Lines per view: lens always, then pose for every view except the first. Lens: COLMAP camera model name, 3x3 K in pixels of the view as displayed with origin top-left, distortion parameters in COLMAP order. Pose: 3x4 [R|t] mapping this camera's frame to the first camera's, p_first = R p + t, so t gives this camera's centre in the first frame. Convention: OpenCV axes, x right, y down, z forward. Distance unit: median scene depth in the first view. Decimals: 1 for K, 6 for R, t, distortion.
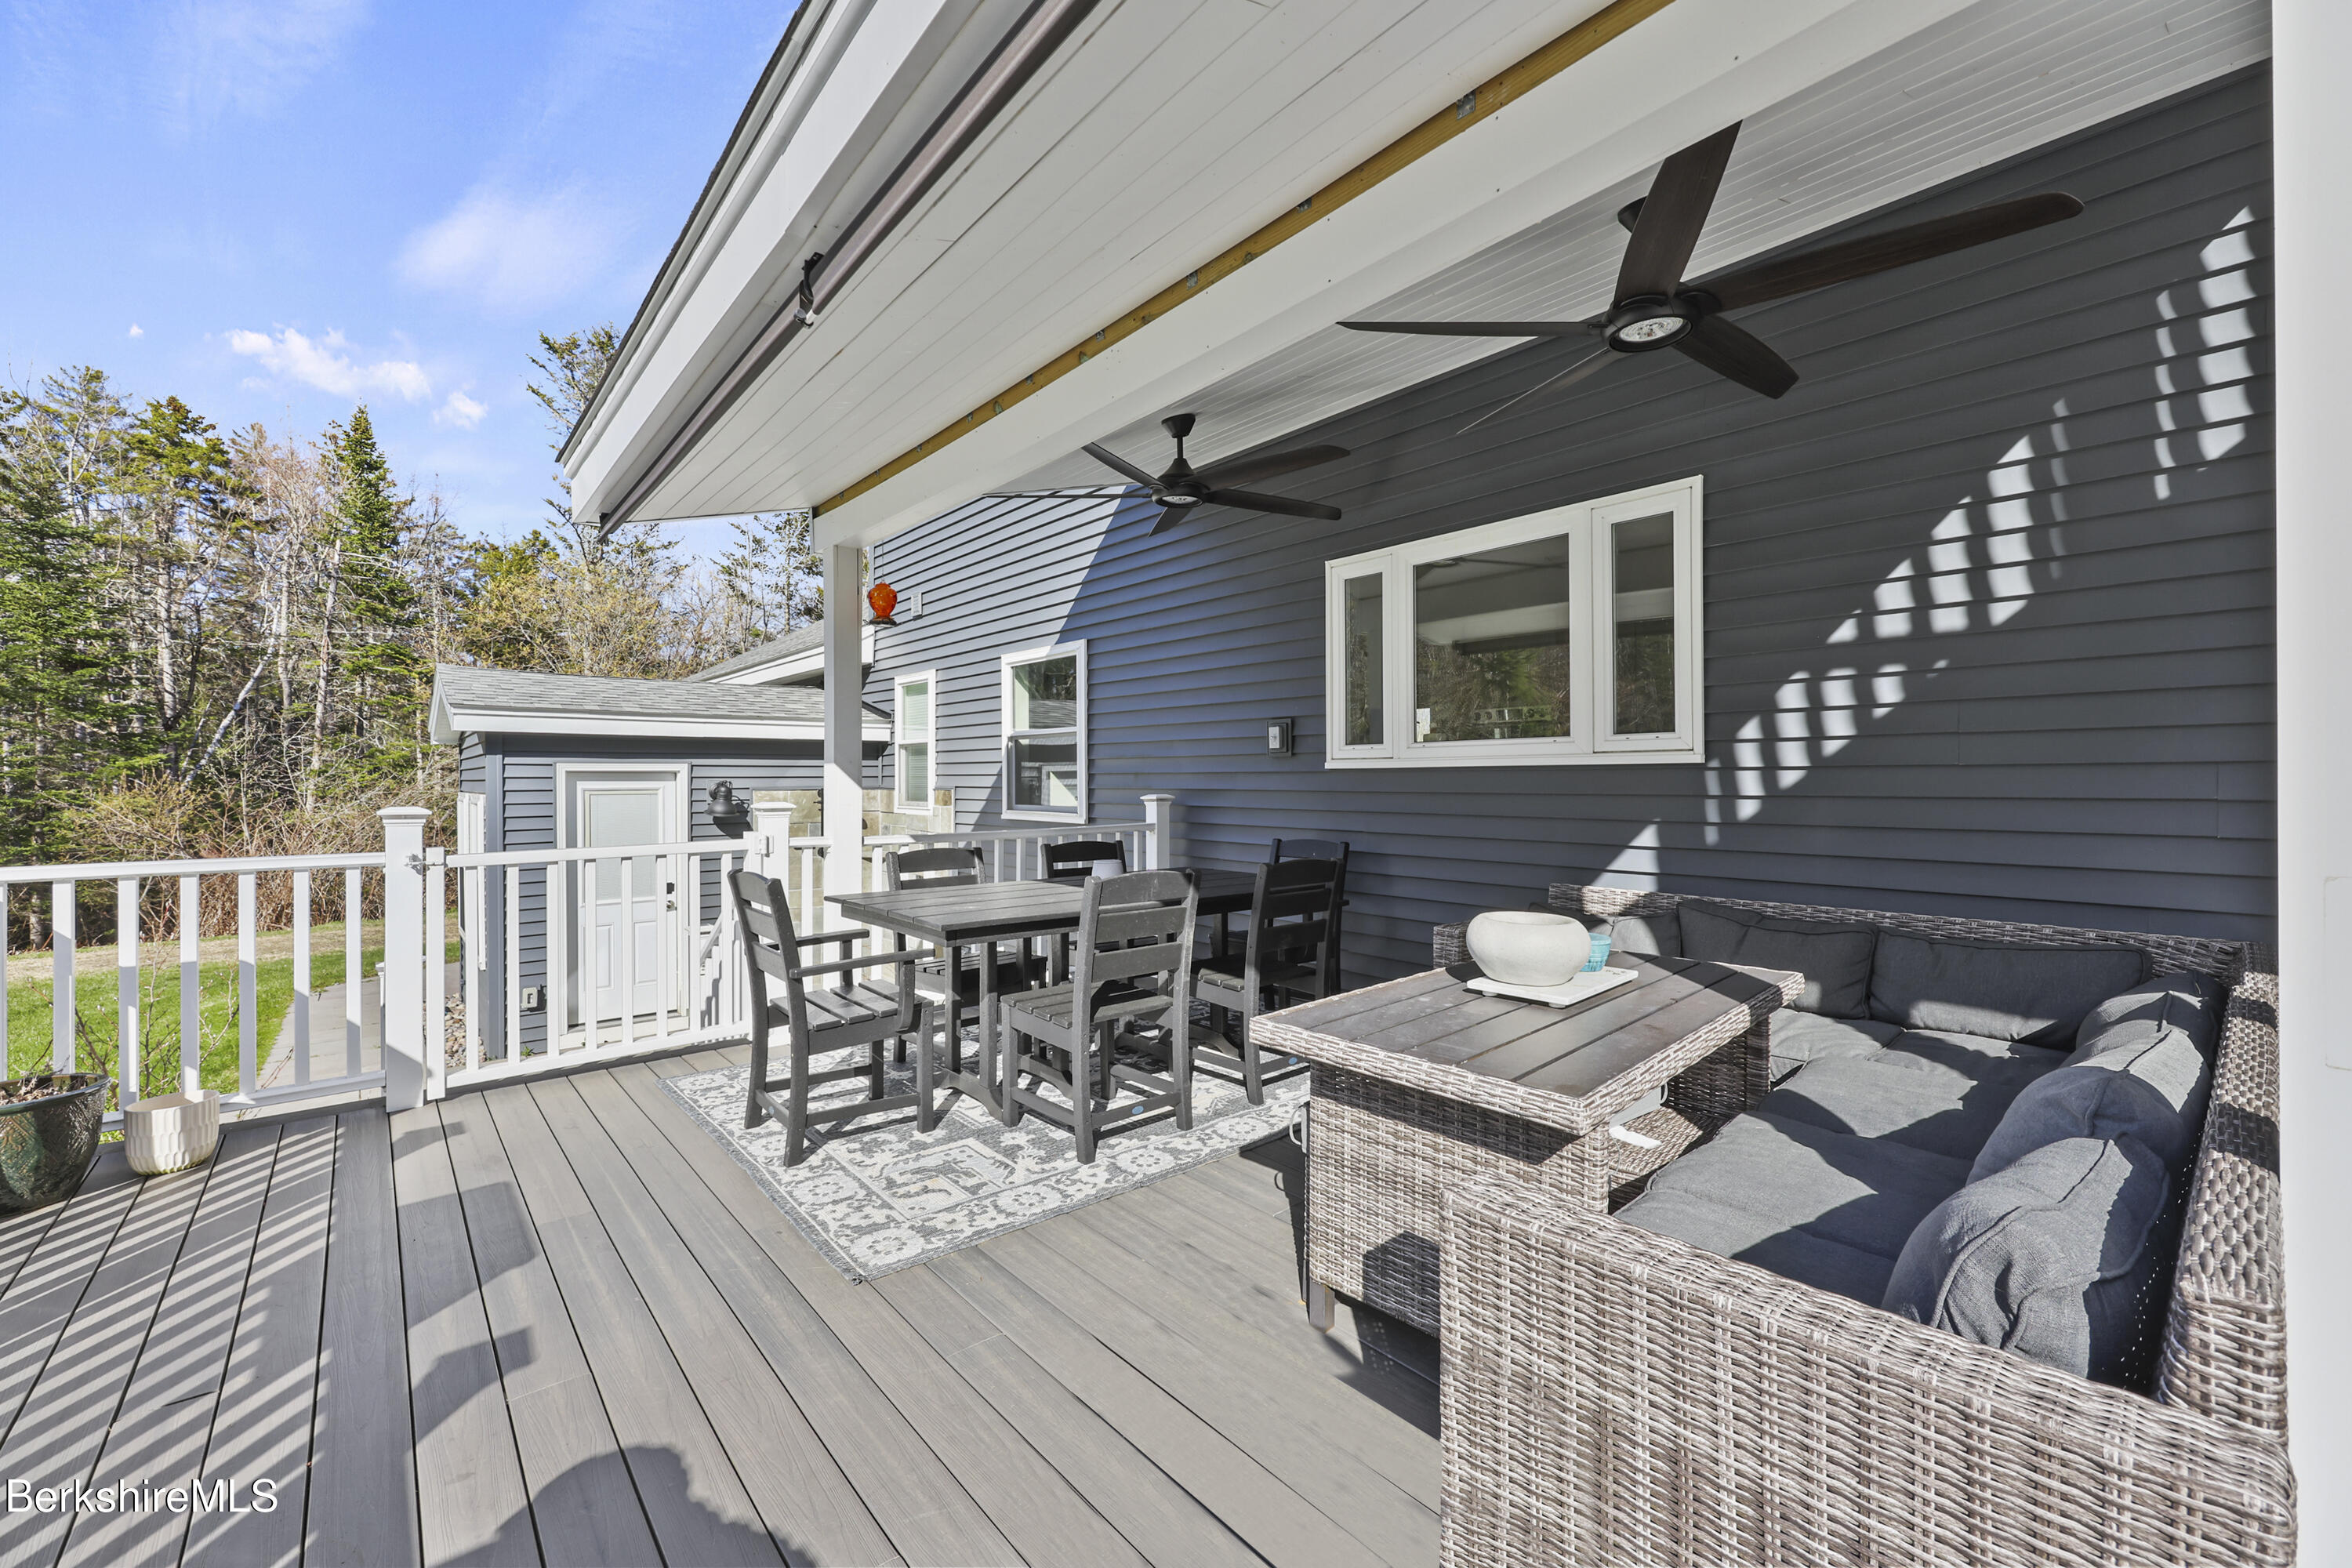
lens RADIAL K [[949.0, 0, 1176.0], [0, 949.0, 784.0], [0, 0, 1]] dist [0.000051, 0.000178]
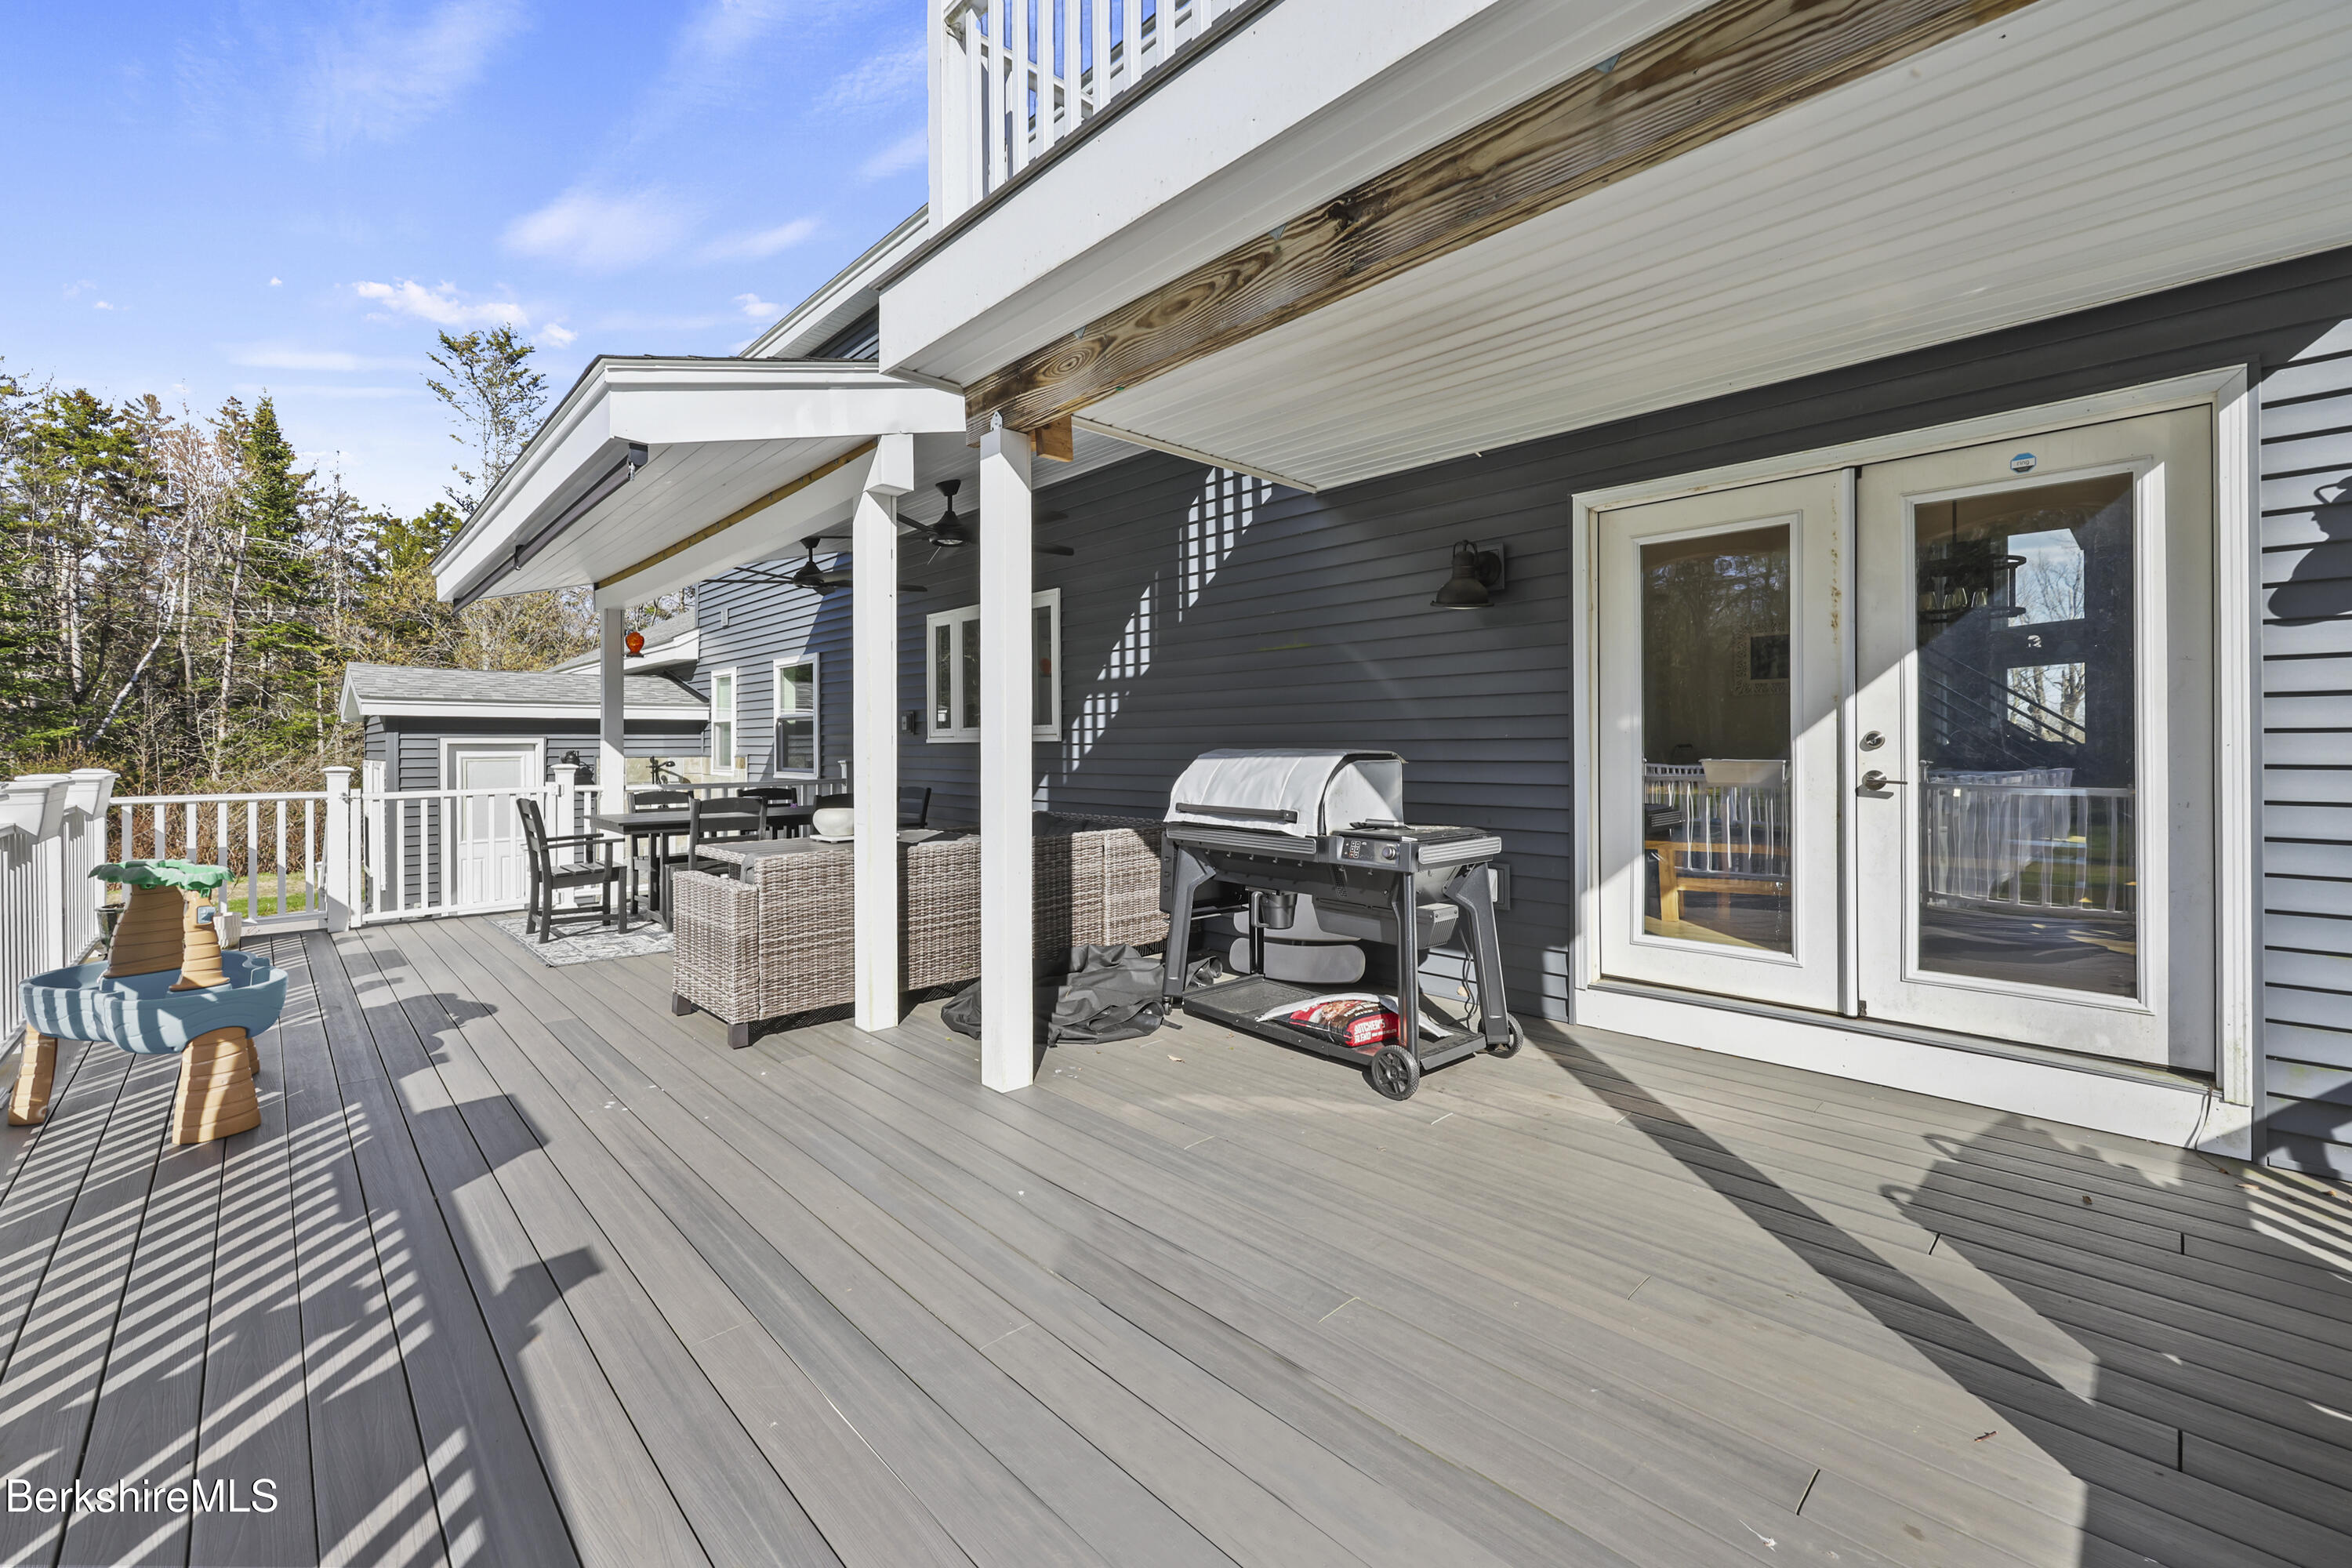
lens RADIAL K [[974.9, 0, 1176.7], [0, 974.9, 748.0], [0, 0, 1]] dist [0.001519, 0.000027]
pose [[0.998708, -0.001644, 0.050796, 0.287952], [0.001831, 0.999992, -0.003654, -0.000521], [-0.050790, 0.003742, 0.998702, -0.392289]]
